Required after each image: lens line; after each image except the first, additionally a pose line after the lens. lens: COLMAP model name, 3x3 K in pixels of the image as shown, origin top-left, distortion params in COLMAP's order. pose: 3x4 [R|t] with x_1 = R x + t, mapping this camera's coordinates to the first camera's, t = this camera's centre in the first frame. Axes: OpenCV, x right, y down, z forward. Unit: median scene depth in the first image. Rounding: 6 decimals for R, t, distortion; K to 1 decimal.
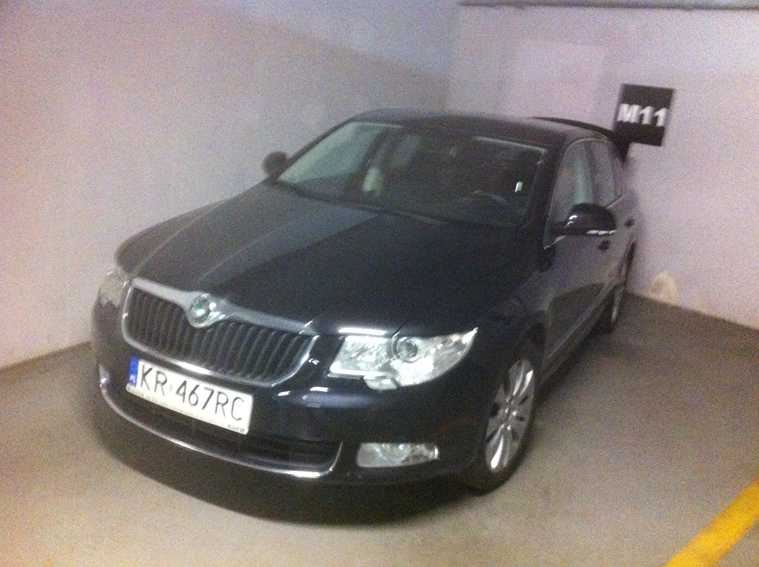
lens RADIAL K [[758.2, 0, 379.5], [0, 758.2, 283.5], [0, 0, 1]] dist [-0.007048, -0.007391]
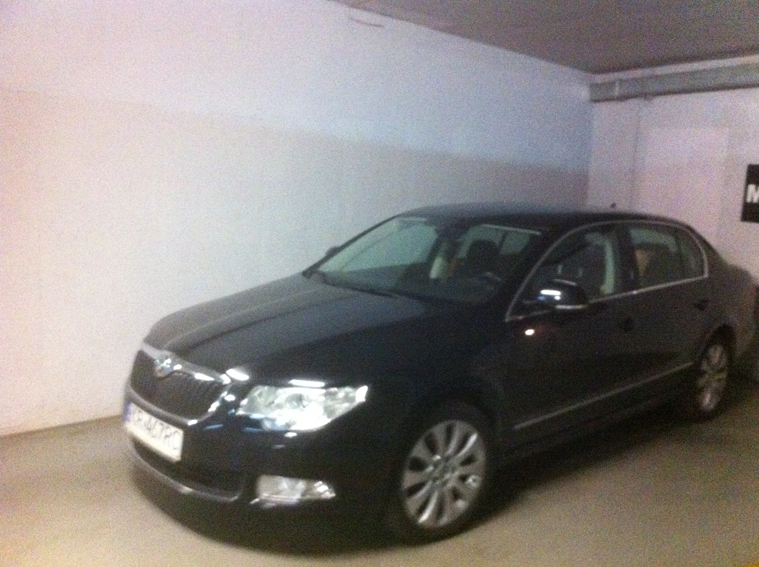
lens RADIAL K [[758.2, 0, 379.5], [0, 758.2, 283.5], [0, 0, 1]] dist [-0.007048, -0.007391]
pose [[0.931236, -0.021864, -0.363760, 0.568416], [-0.026715, 0.991417, -0.127980, 0.052215], [0.363436, 0.128898, 0.922659, -0.085155]]
